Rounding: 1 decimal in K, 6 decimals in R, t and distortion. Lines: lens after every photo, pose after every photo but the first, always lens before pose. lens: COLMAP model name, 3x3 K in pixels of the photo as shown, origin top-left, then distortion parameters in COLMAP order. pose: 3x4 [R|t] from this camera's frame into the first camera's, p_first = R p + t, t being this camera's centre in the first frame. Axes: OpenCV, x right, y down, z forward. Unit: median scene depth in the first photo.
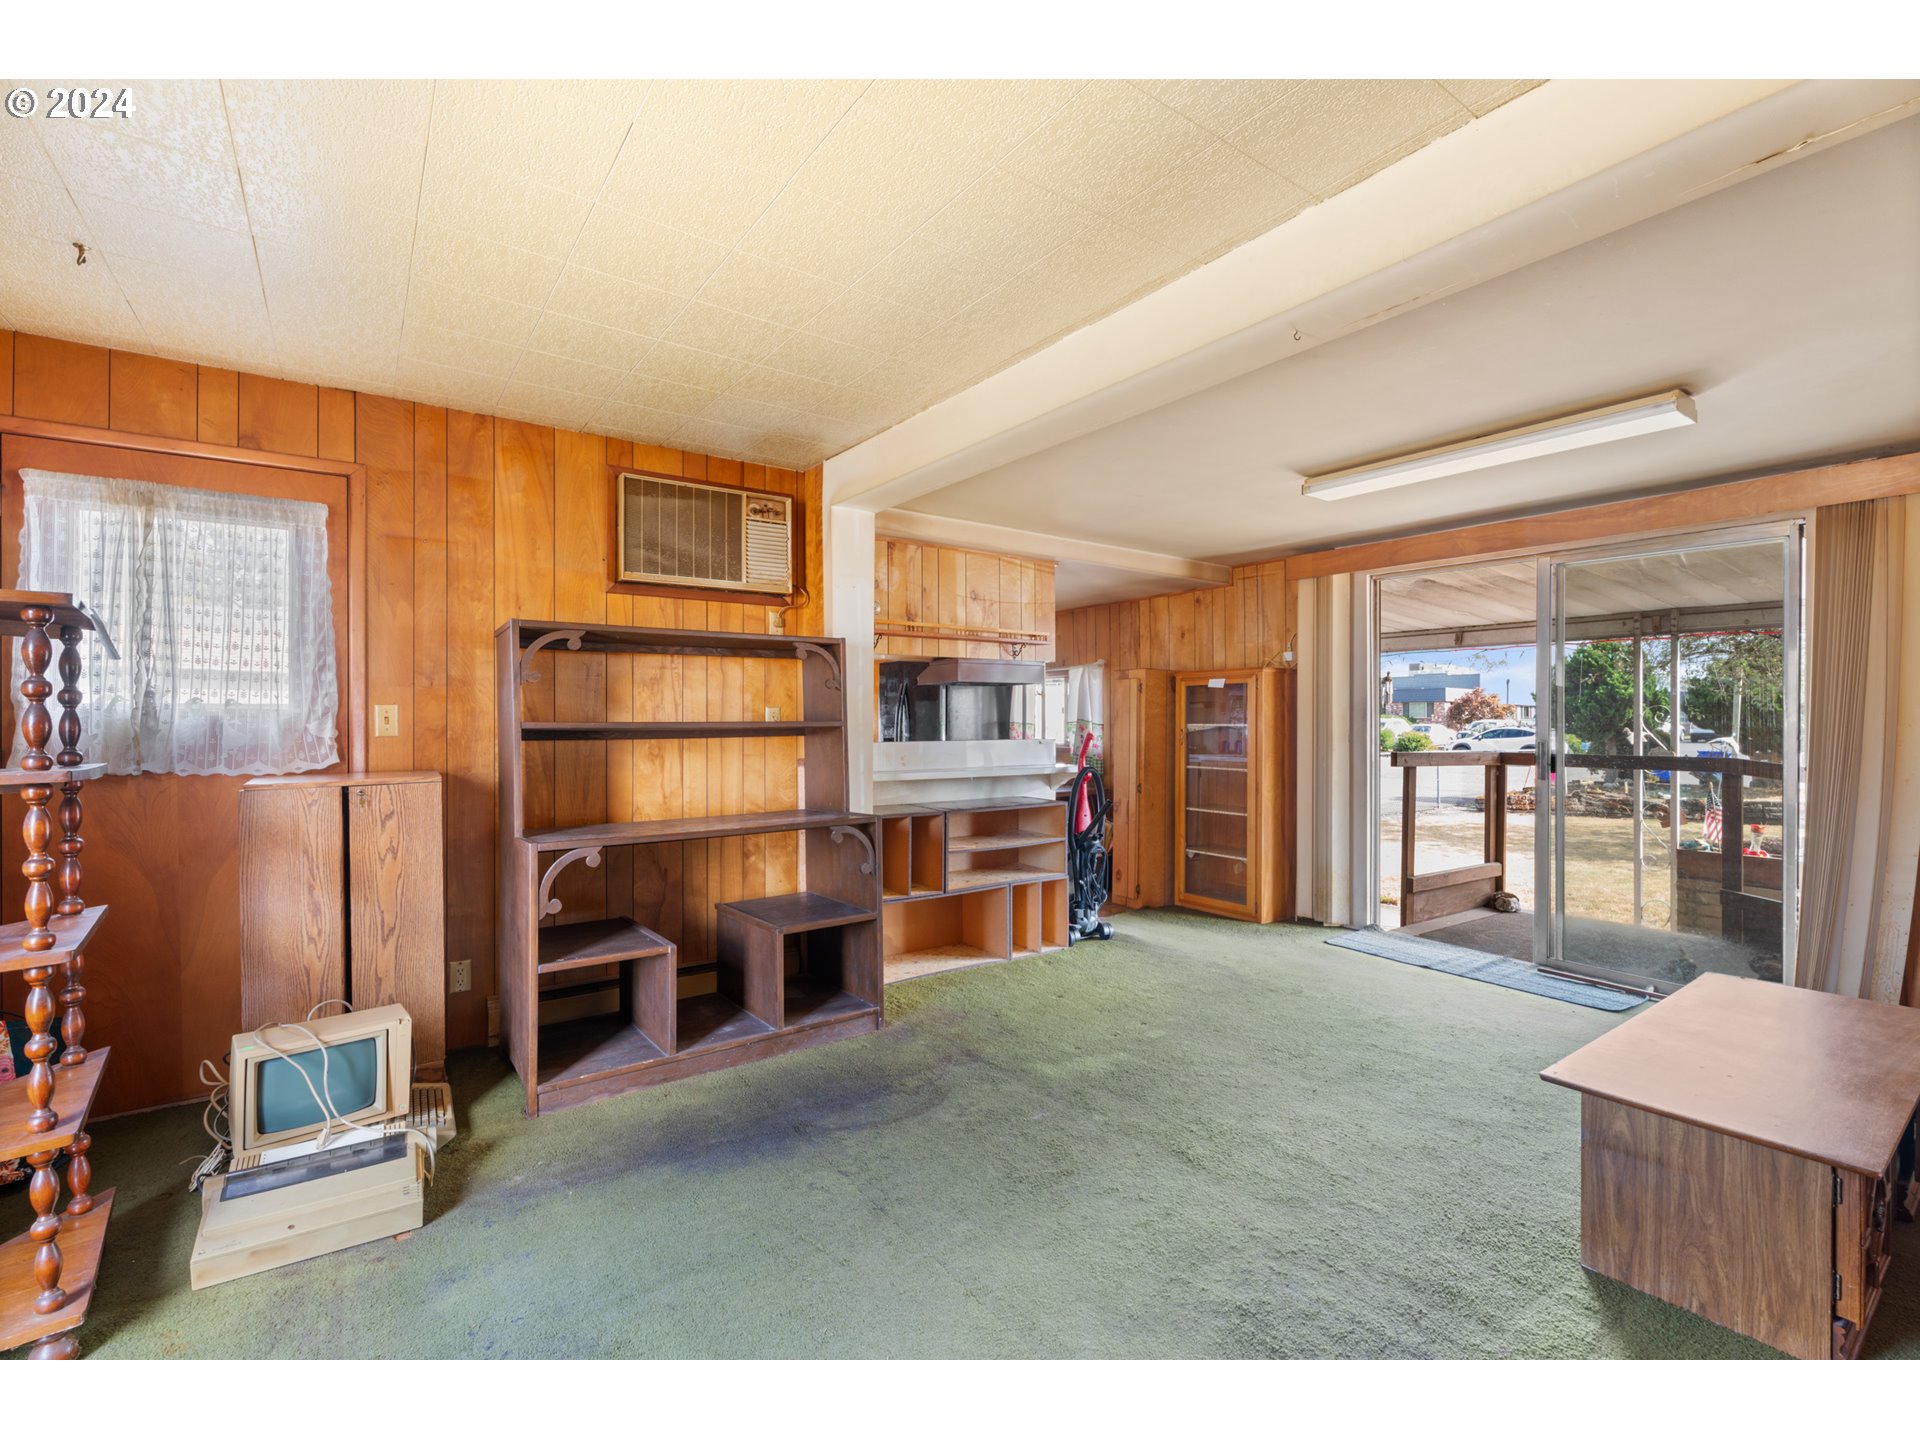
lens RADIAL K [[864.5, 0, 957.1], [0, 864.5, 708.8], [0, 0, 1]] dist [-0.003227, -0.000456]
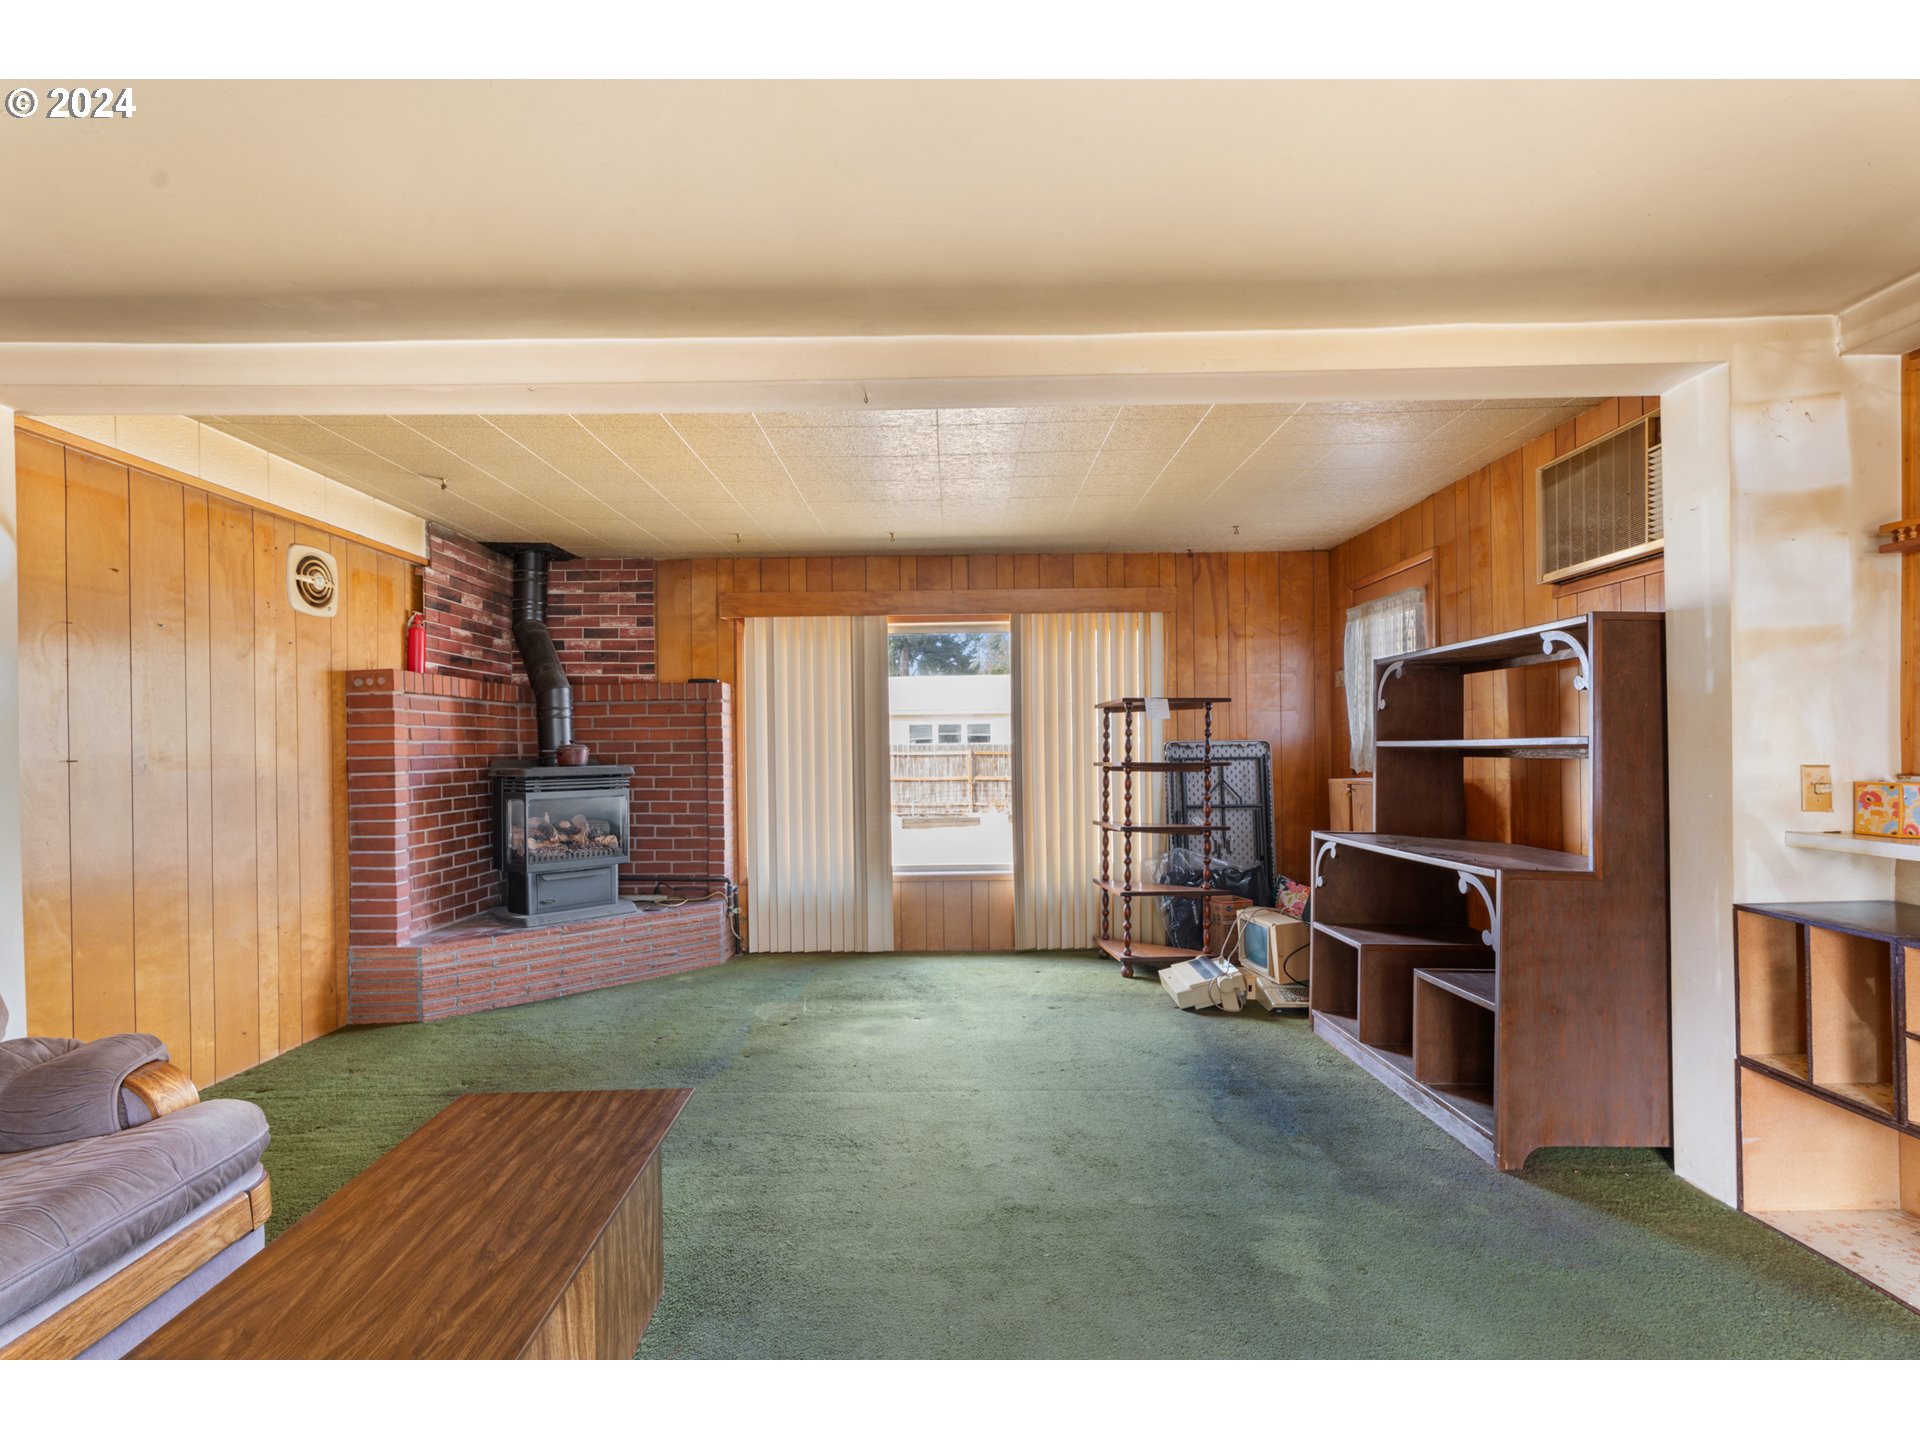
lens RADIAL K [[879.4, 0, 954.5], [0, 879.4, 746.8], [0, 0, 1]] dist [0.000260, 0.000115]
pose [[-0.578710, 0.004674, -0.815520, 0.556685], [0.023155, 0.999675, -0.010701, 0.014586], [0.815205, -0.025076, -0.578630, 0.776949]]
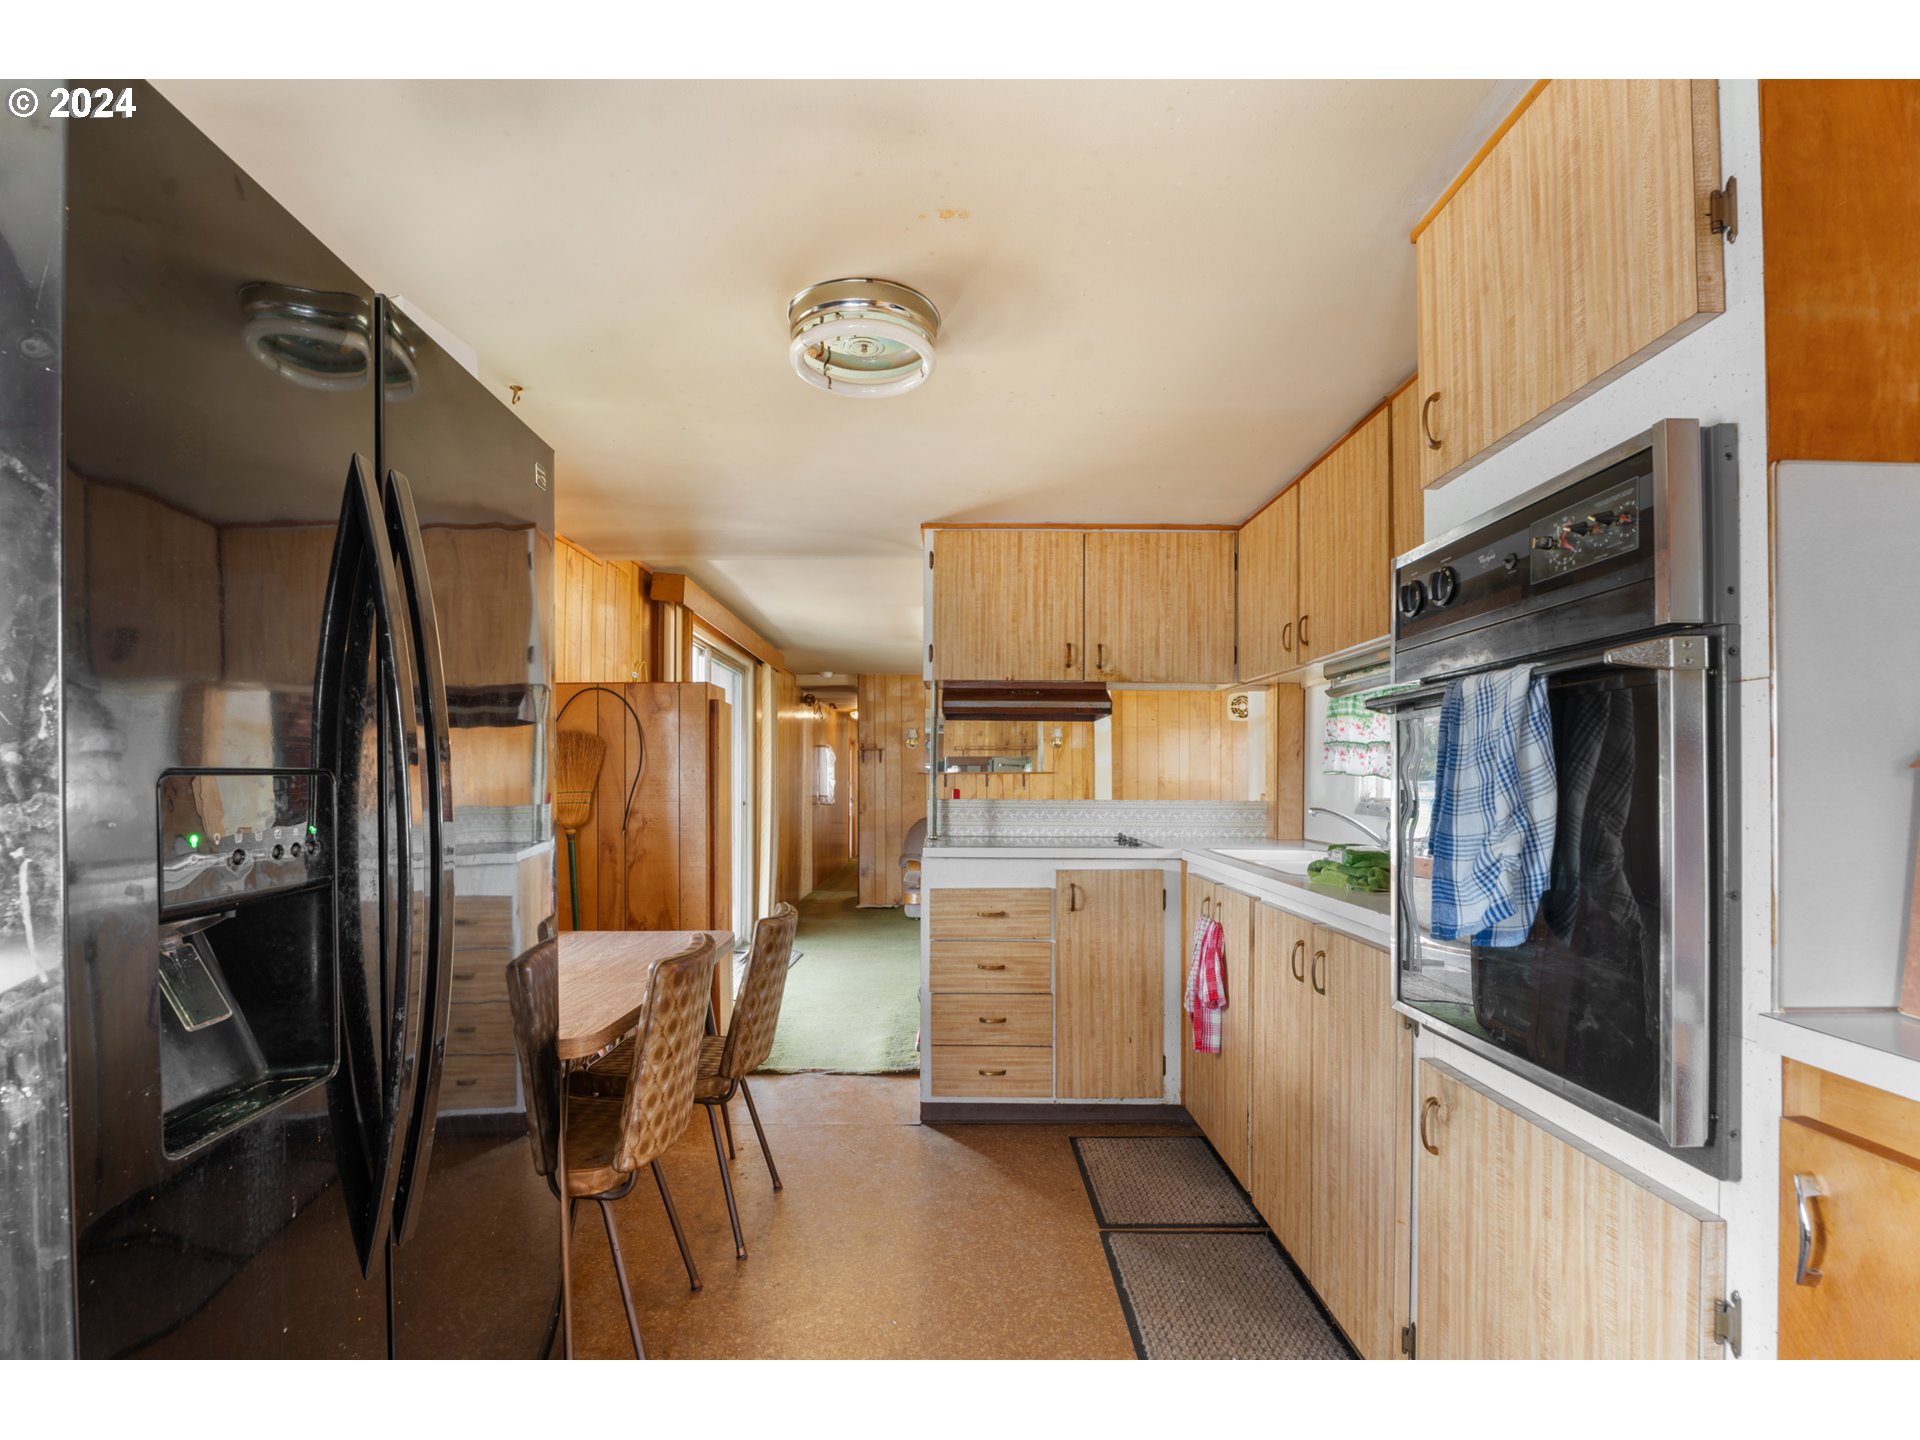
lens RADIAL K [[897.6, 0, 948.7], [0, 897.6, 783.9], [0, 0, 1]] dist [-0.001338, -0.000314]
pose [[-0.814025, -0.007605, 0.580780, -0.365524], [-0.012654, 0.999909, -0.004643, 0.022426], [-0.580692, -0.011128, -0.814047, 1.754957]]
